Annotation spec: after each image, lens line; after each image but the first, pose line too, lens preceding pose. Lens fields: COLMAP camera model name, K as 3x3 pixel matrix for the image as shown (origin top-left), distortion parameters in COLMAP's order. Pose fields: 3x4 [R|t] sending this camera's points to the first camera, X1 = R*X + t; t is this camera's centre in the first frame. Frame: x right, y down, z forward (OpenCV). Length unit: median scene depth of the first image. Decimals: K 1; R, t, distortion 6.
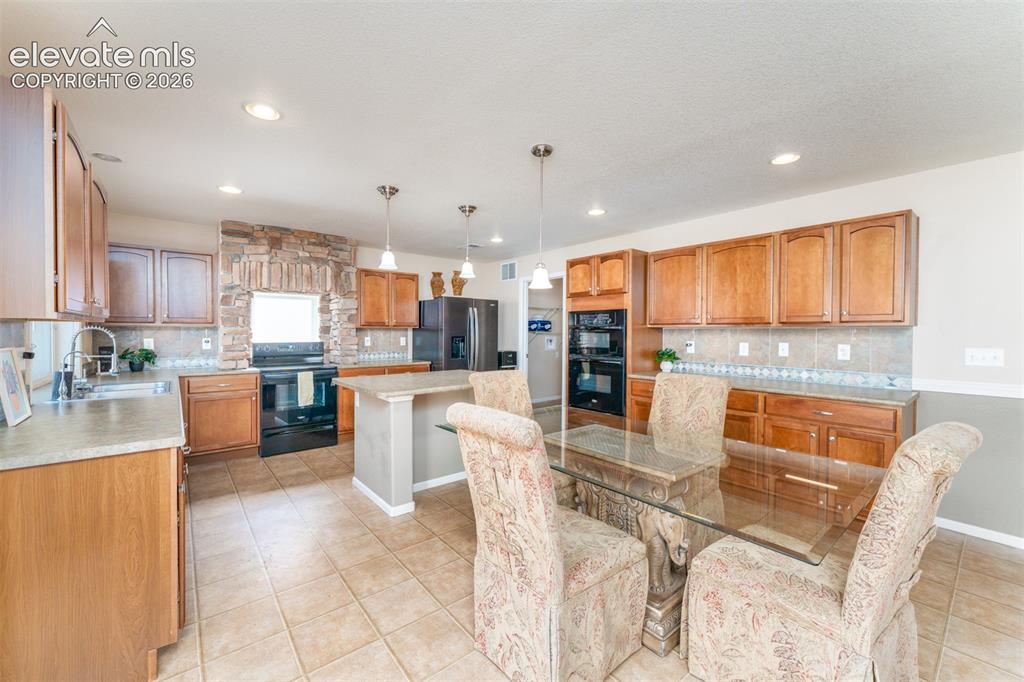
lens RADIAL K [[406.6, 0, 498.8], [0, 406.6, 334.7], [0, 0, 1]] dist [0.006955, 0.000164]
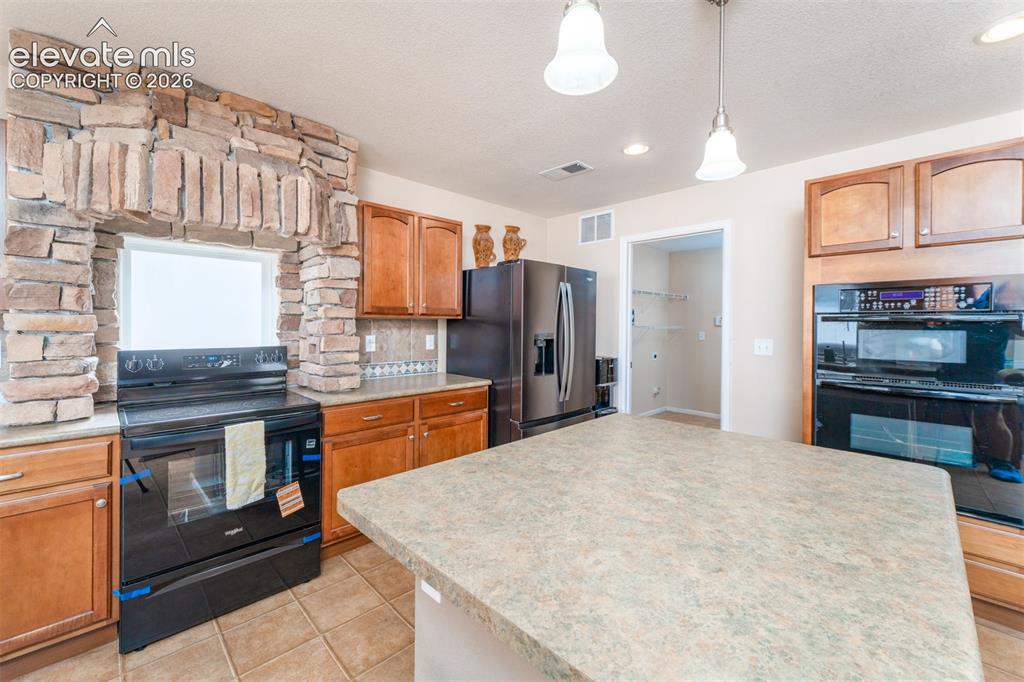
lens RADIAL K [[416.4, 0, 503.8], [0, 416.4, 324.3], [0, 0, 1]] dist [0.000208, -0.000129]
pose [[0.995442, 0.002241, 0.095340, -0.247975], [-0.001554, 0.999972, -0.007275, -0.005970], [-0.095353, 0.007094, 0.995418, 0.540354]]
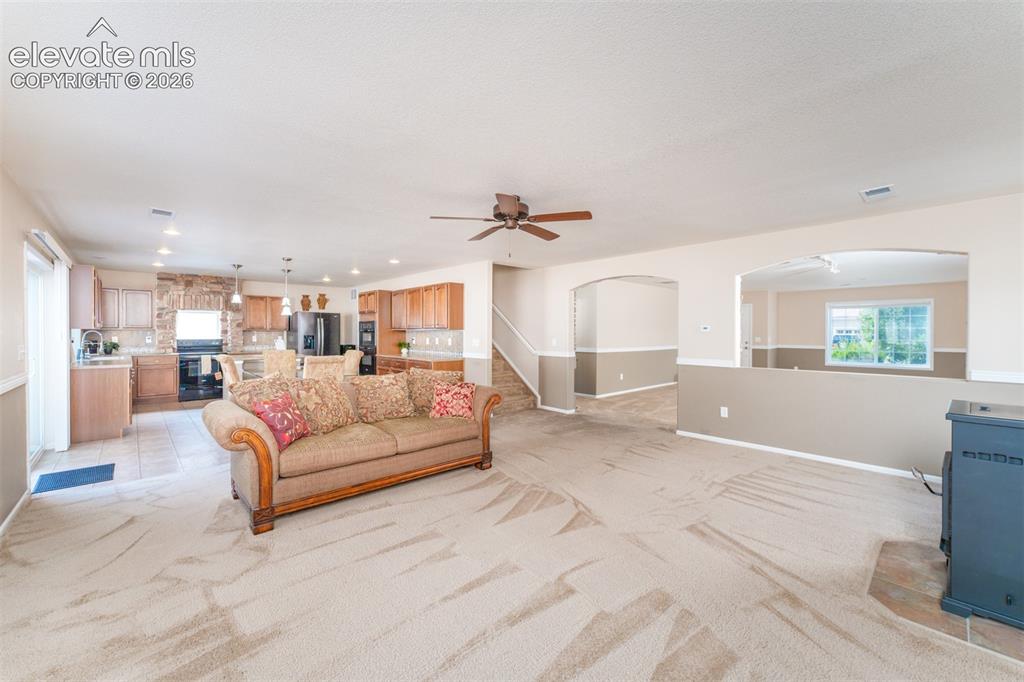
lens RADIAL K [[406.6, 0, 498.8], [0, 406.6, 334.7], [0, 0, 1]] dist [0.006955, 0.000164]
pose [[0.998103, -0.001859, 0.061537, 0.691212], [0.002111, 0.999990, -0.004022, 0.010679], [-0.061529, 0.004144, 0.998097, -0.864140]]
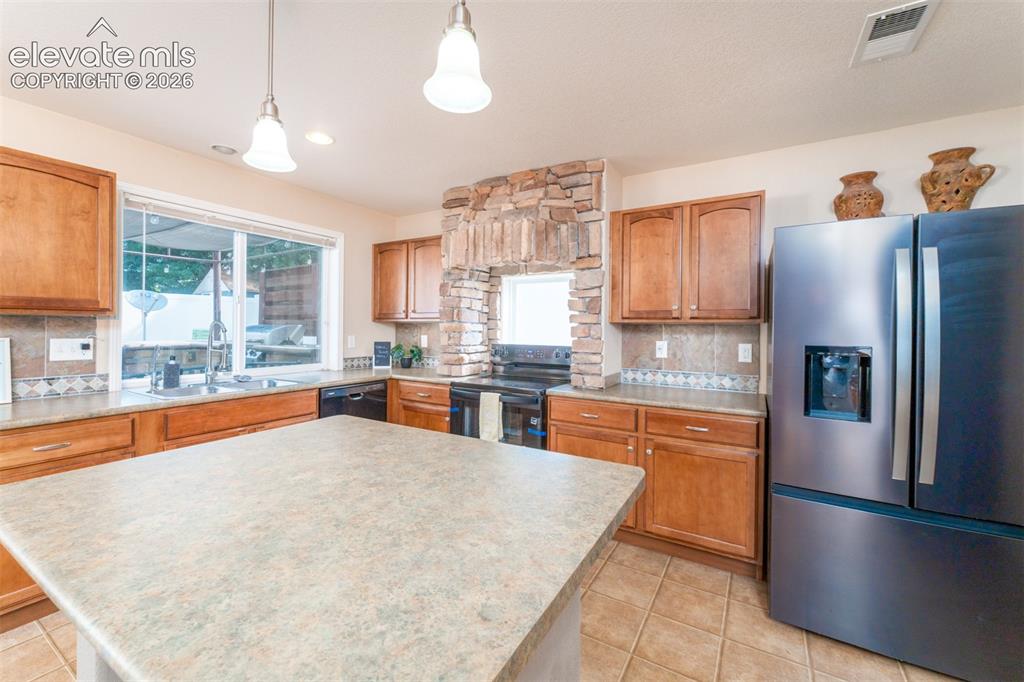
lens RADIAL K [[416.4, 0, 503.8], [0, 416.4, 324.3], [0, 0, 1]] dist [0.000208, -0.000129]
pose [[0.341630, -0.008504, -0.939796, 0.134097], [-0.016212, 0.999757, -0.014940, -0.005064], [0.939695, 0.020340, 0.341409, 0.780098]]
